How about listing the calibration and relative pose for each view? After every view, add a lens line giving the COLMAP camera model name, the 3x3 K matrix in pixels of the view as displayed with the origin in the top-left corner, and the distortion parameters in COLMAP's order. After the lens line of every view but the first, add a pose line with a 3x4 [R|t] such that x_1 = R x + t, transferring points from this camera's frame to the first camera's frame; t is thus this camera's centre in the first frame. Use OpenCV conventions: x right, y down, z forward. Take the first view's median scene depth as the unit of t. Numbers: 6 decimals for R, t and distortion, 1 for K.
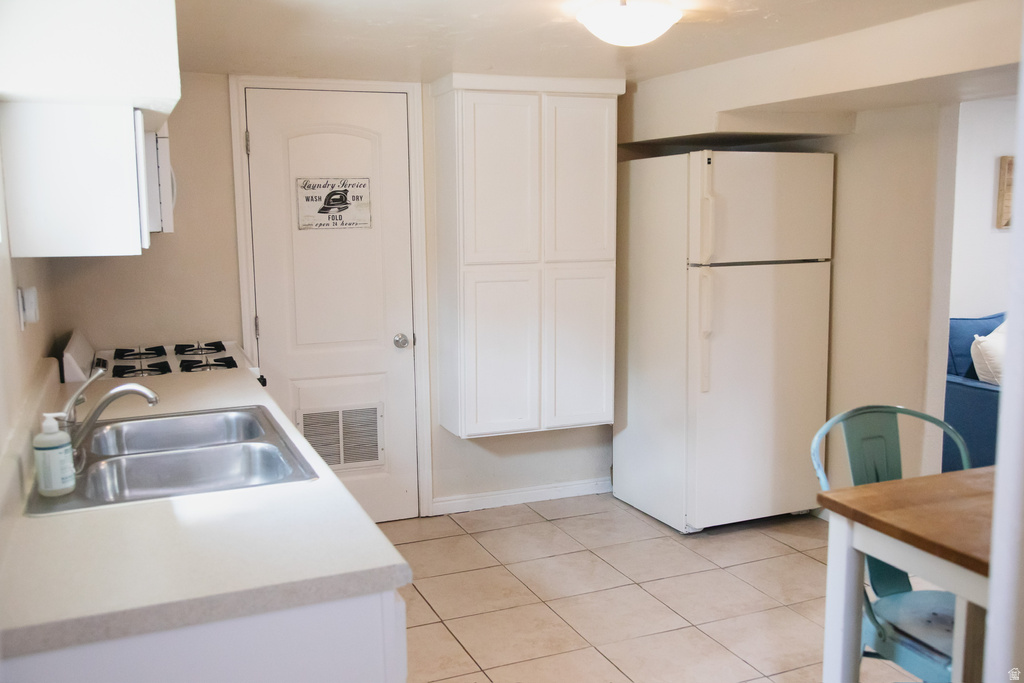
lens RADIAL K [[950.8, 0, 514.1], [0, 950.8, 345.8], [0, 0, 1]] dist [-0.013643, 0.000000]
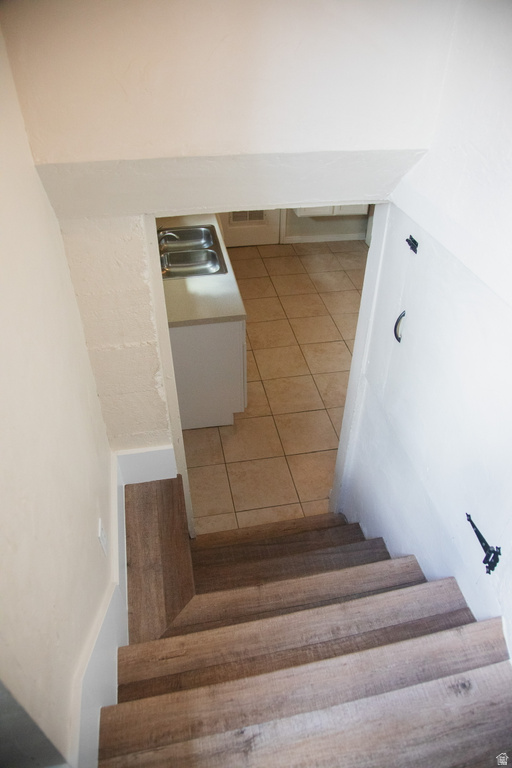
lens RADIAL K [[529.9, 0, 256.7], [0, 529.9, 383.4], [0, 0, 1]] dist [-0.090138, 0.021519]
pose [[0.977188, 0.154712, -0.145491, 0.100201], [-0.055847, 0.848149, 0.526806, -0.236588], [0.204901, -0.506663, 0.837441, -0.319352]]
